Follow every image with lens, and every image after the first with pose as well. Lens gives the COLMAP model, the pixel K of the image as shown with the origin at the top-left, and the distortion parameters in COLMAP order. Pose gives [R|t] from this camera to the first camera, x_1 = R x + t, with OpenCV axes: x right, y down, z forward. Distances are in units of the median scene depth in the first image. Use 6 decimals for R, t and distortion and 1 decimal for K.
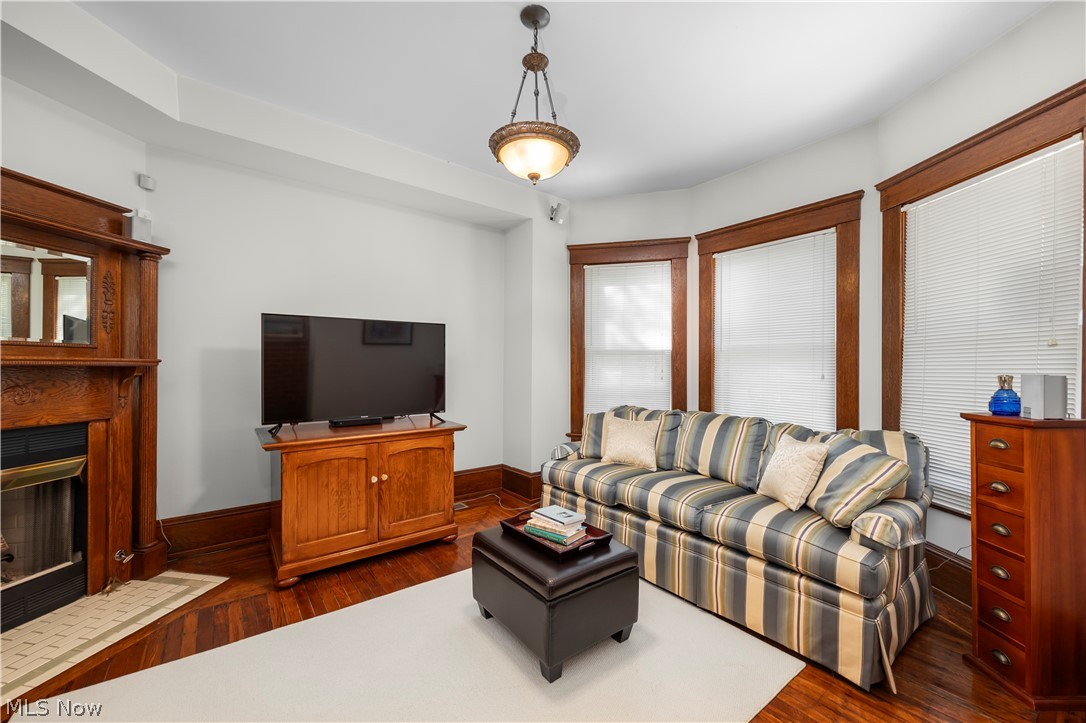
lens RADIAL K [[434.8, 0, 540.9], [0, 434.8, 365.4], [0, 0, 1]] dist [0.001003, -0.000167]
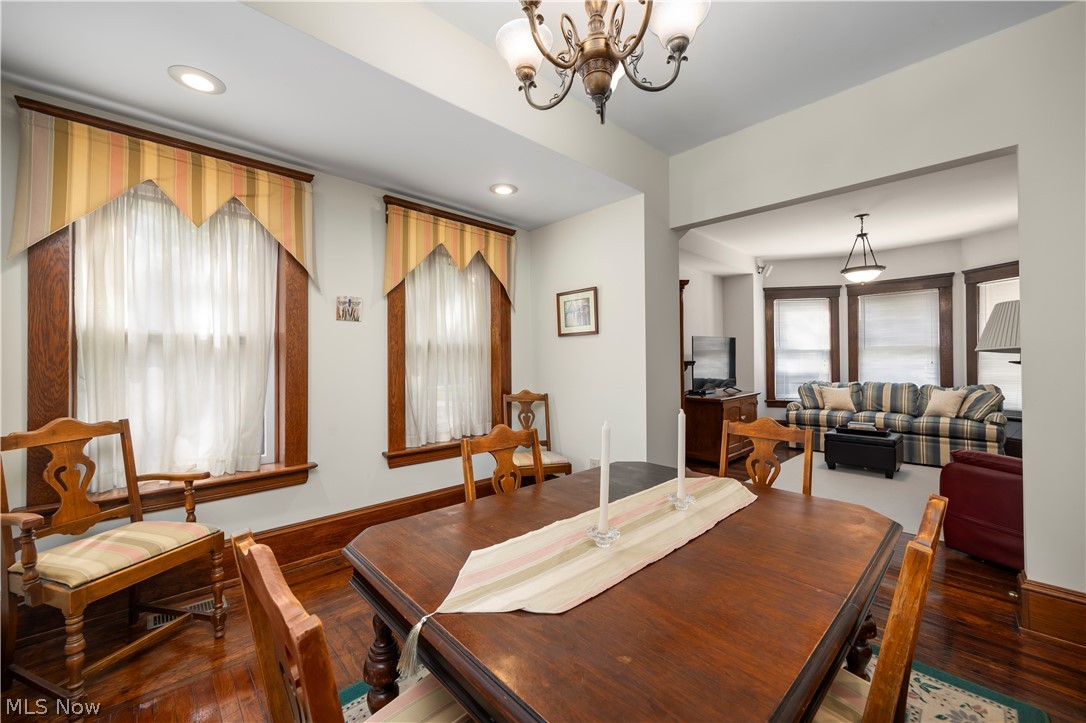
lens RADIAL K [[434.8, 0, 543.8], [0, 434.8, 356.9], [0, 0, 1]] dist [0.001003, -0.000167]
pose [[0.994446, -0.017368, 0.103803, -0.508901], [0.017961, 0.999827, -0.004779, -0.008656], [-0.103702, 0.006617, 0.994586, -0.307117]]
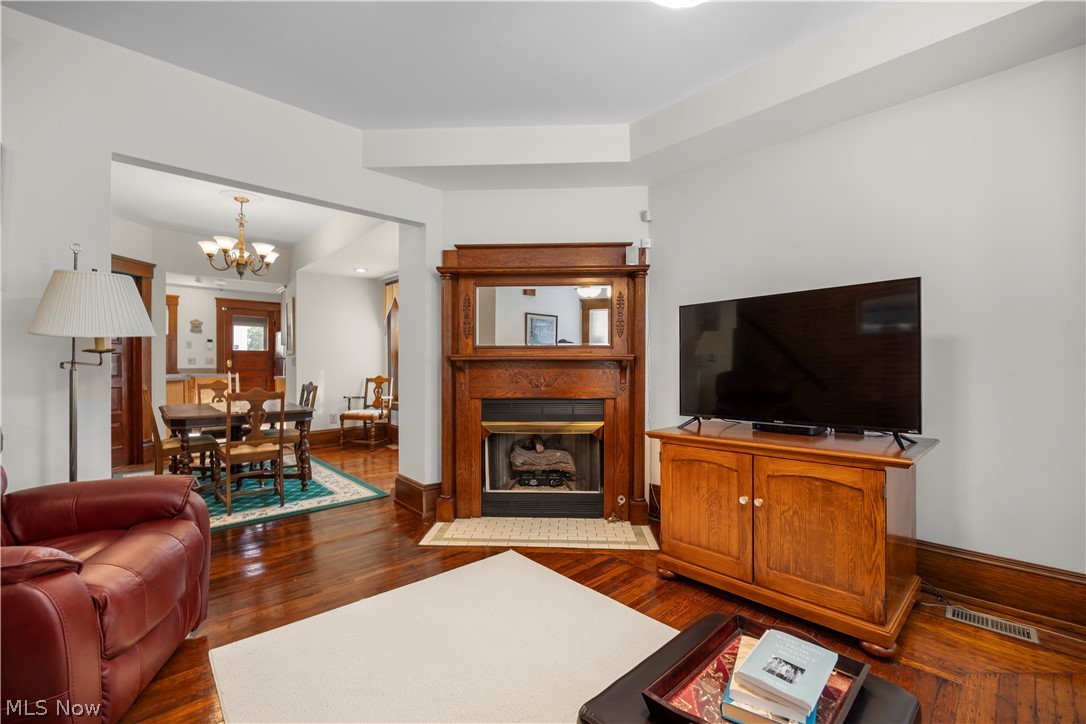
lens RADIAL K [[462.8, 0, 543.6], [0, 462.8, 369.6], [0, 0, 1]] dist [-0.002395, -0.000408]
pose [[0.098614, 0.001070, -0.995125, 0.438995], [-0.000502, 0.999999, 0.001025, 0.029470], [0.995126, 0.000398, 0.098614, 0.603865]]
